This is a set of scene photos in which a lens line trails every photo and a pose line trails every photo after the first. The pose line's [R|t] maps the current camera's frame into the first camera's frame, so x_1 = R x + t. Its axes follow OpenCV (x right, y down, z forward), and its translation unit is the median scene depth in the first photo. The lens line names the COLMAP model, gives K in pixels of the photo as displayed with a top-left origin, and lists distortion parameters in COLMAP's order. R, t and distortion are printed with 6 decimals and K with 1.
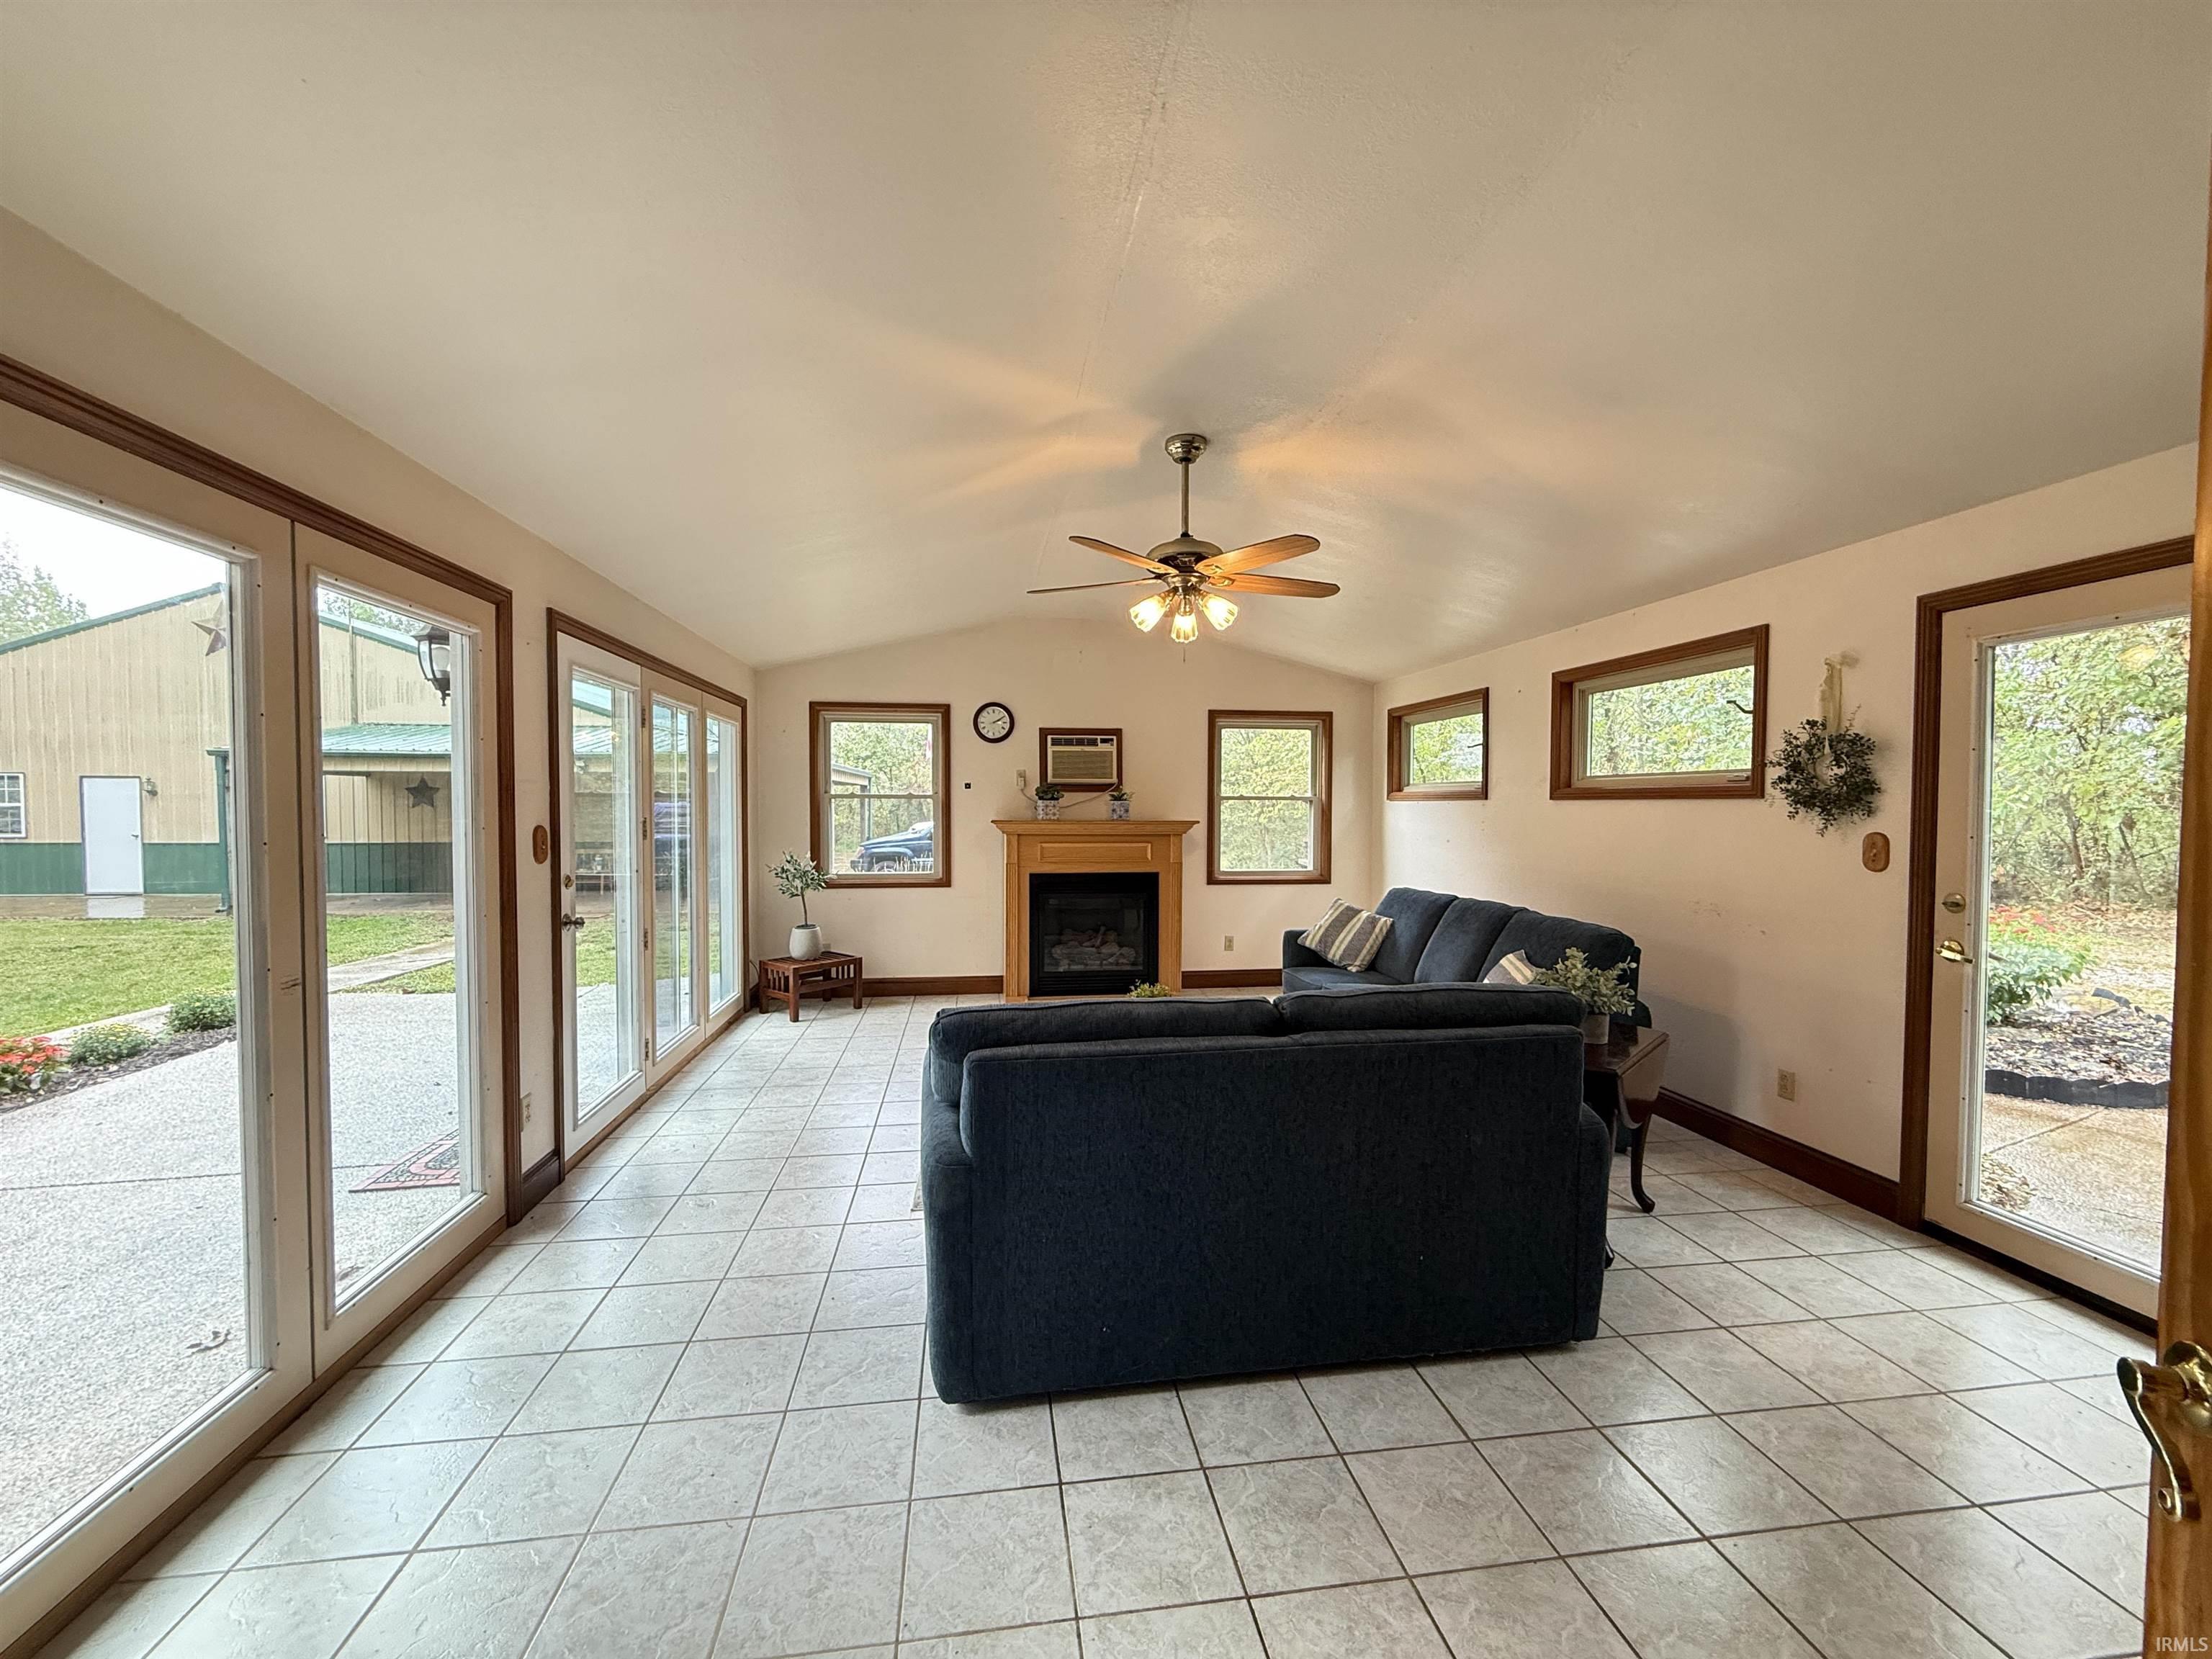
lens RADIAL K [[876.2, 0, 1098.7], [0, 876.2, 832.6], [0, 0, 1]] dist [-0.006472, 0.000322]
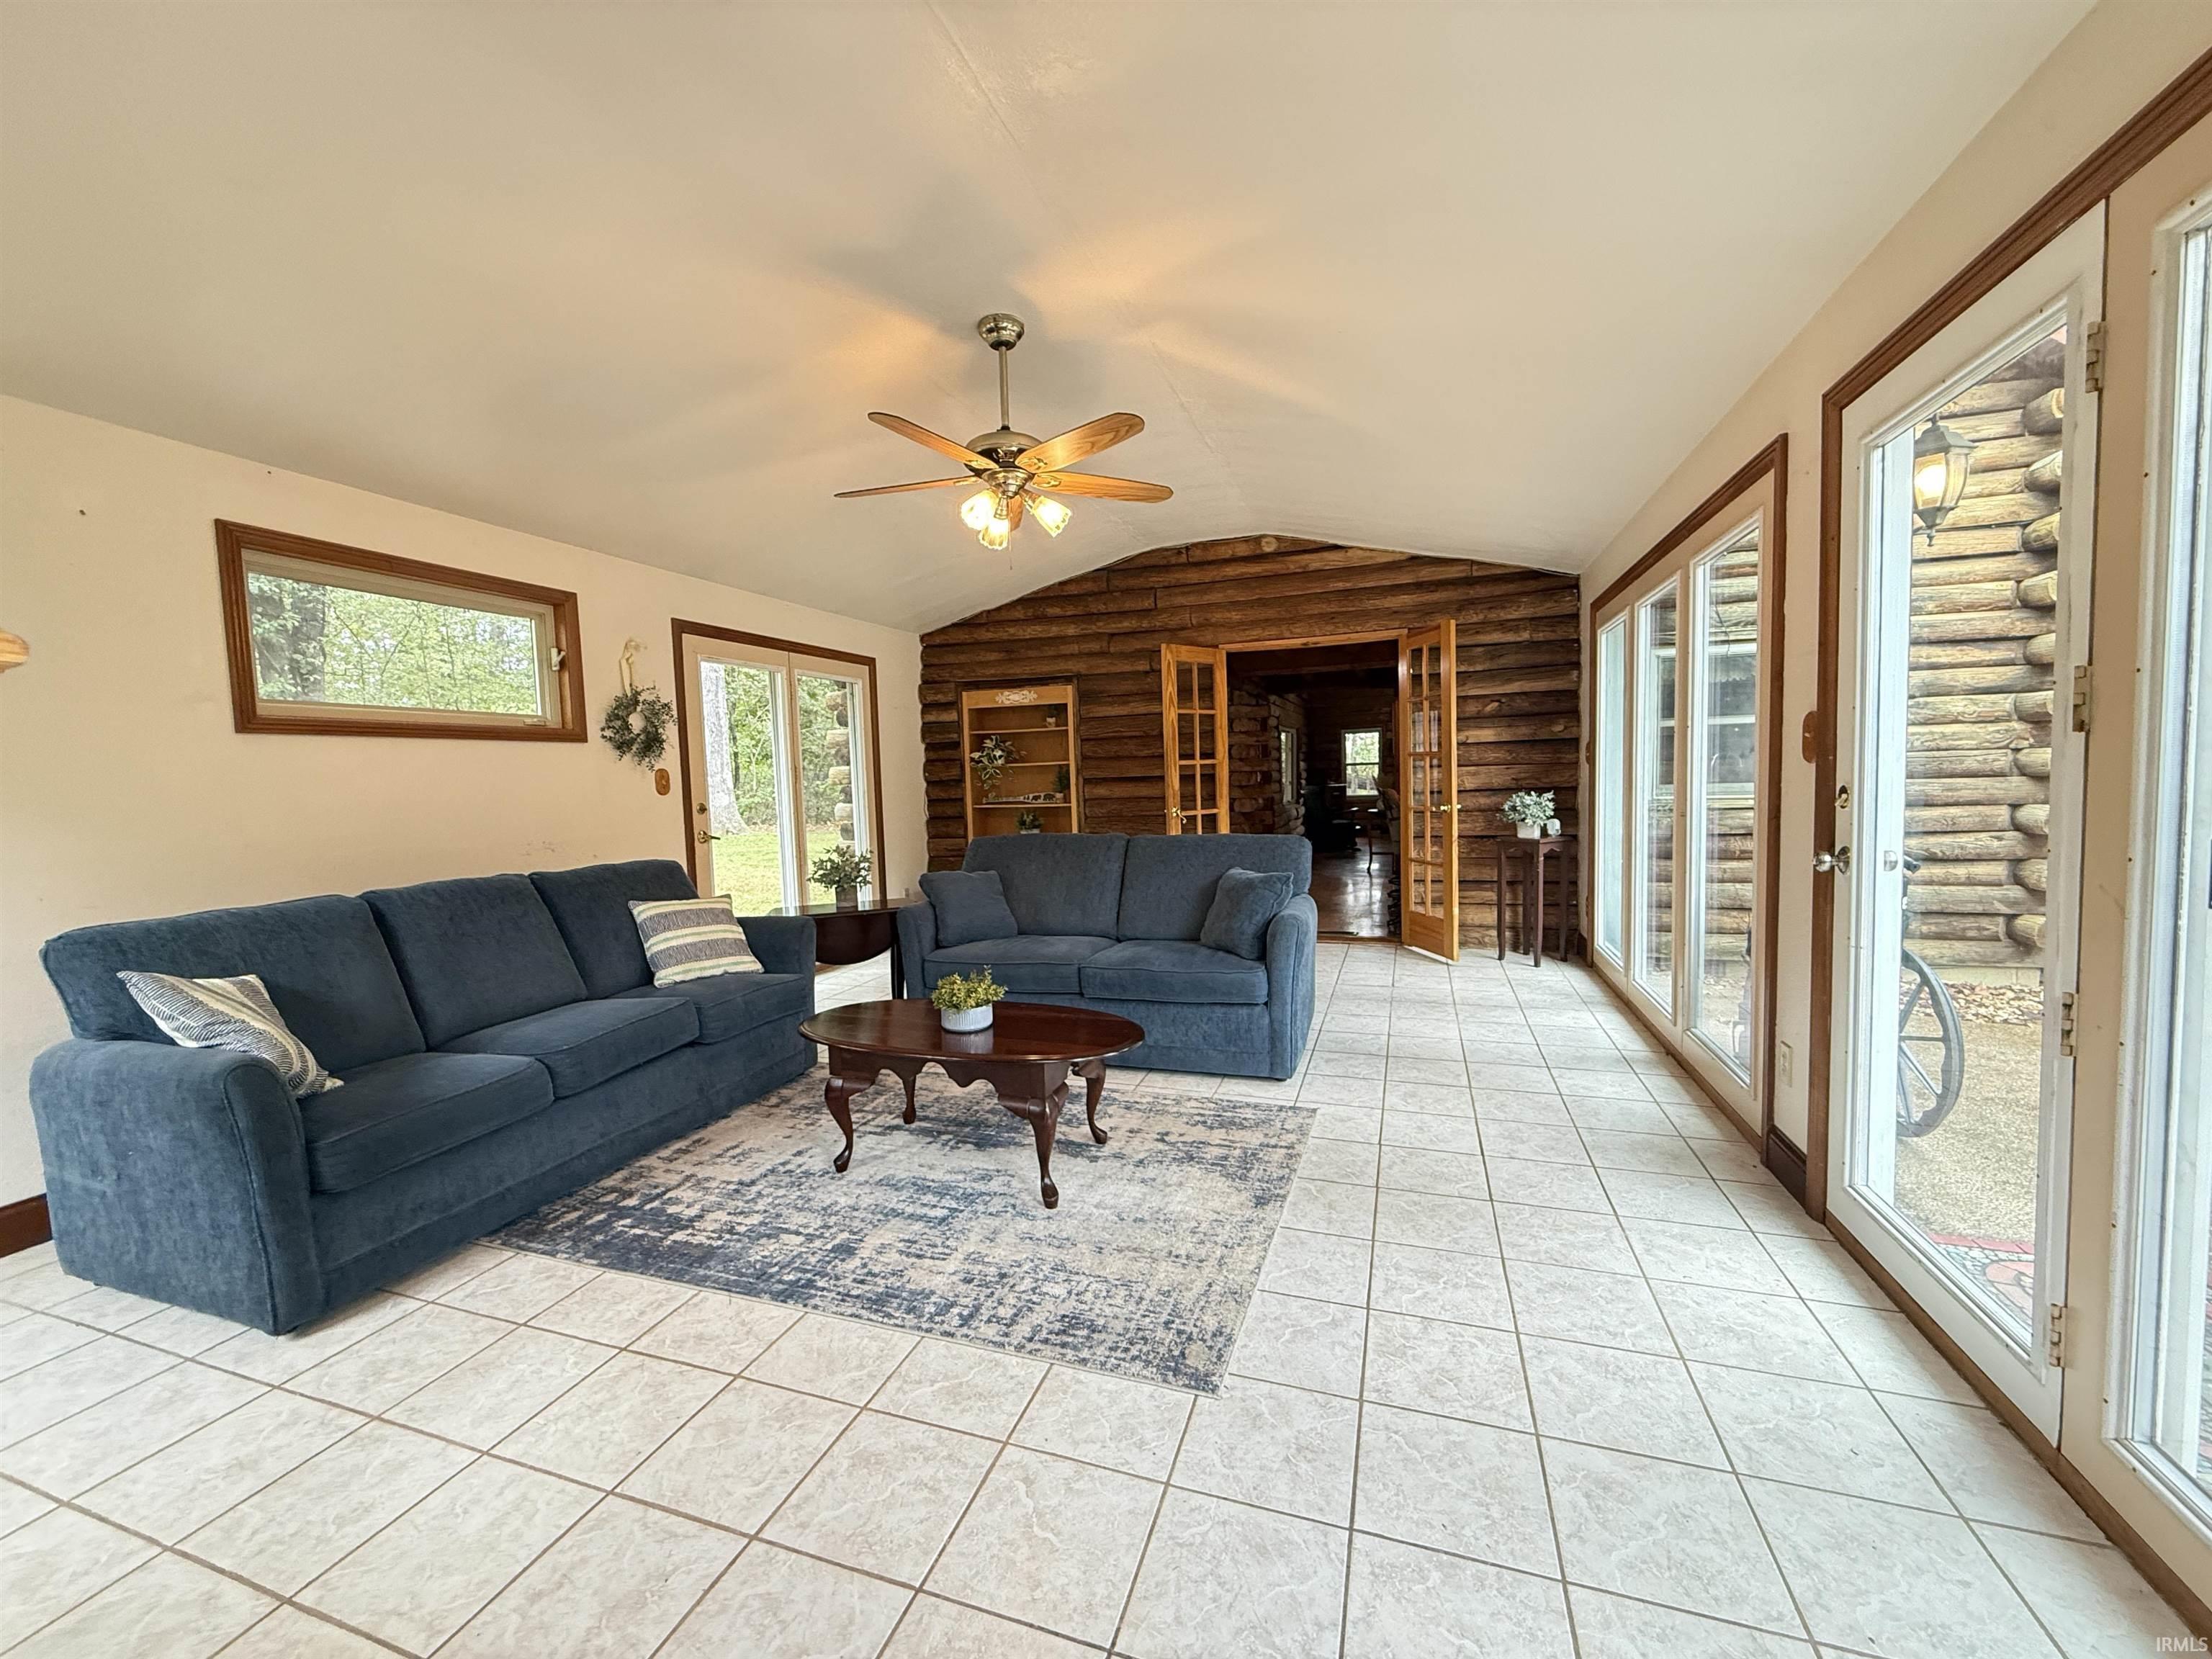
lens RADIAL K [[876.2, 0, 1102.6], [0, 876.2, 829.4], [0, 0, 1]] dist [-0.006472, 0.000322]
pose [[-0.888870, -0.004330, 0.458138, -0.413002], [0.041443, 0.995096, 0.089813, -0.000296], [-0.456280, 0.098819, -0.884332, 1.798257]]
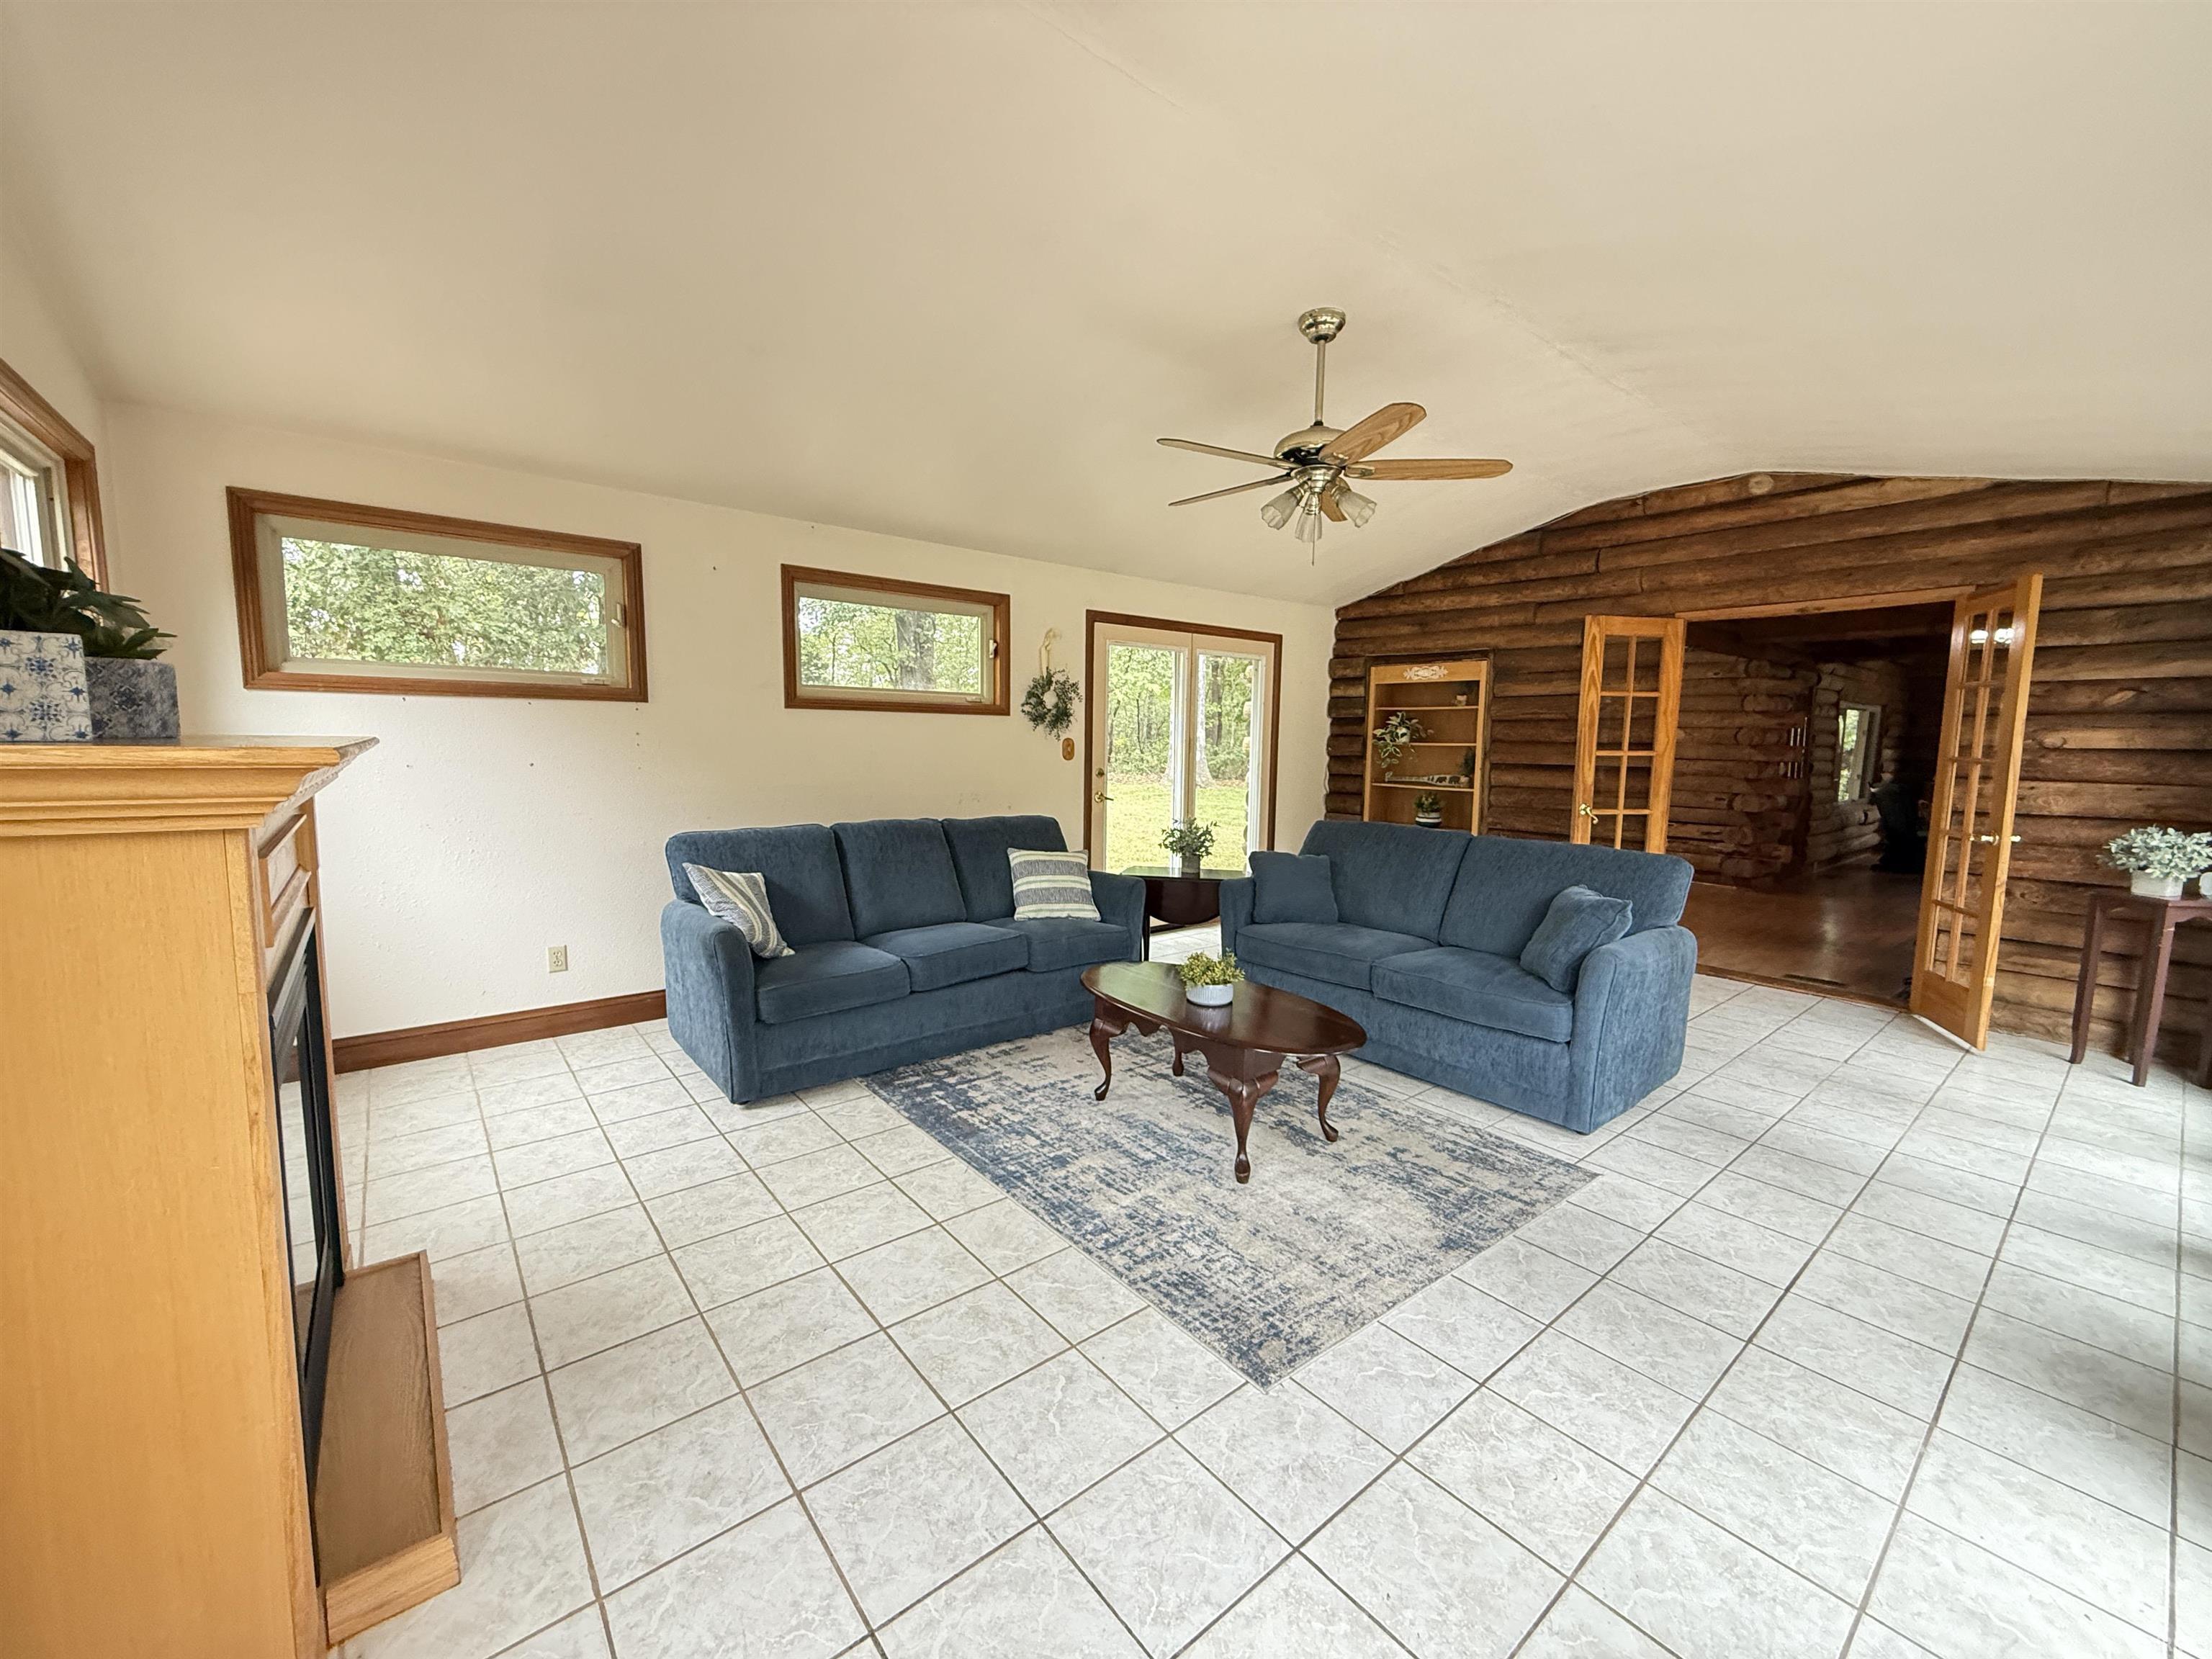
lens RADIAL K [[876.2, 0, 1098.6], [0, 876.2, 827.5], [0, 0, 1]] dist [-0.006472, 0.000322]
pose [[-0.511163, -0.100320, 0.853609, -0.610345], [0.007953, 0.992570, 0.121414, -0.031985], [-0.859447, 0.068852, -0.506567, 1.686458]]
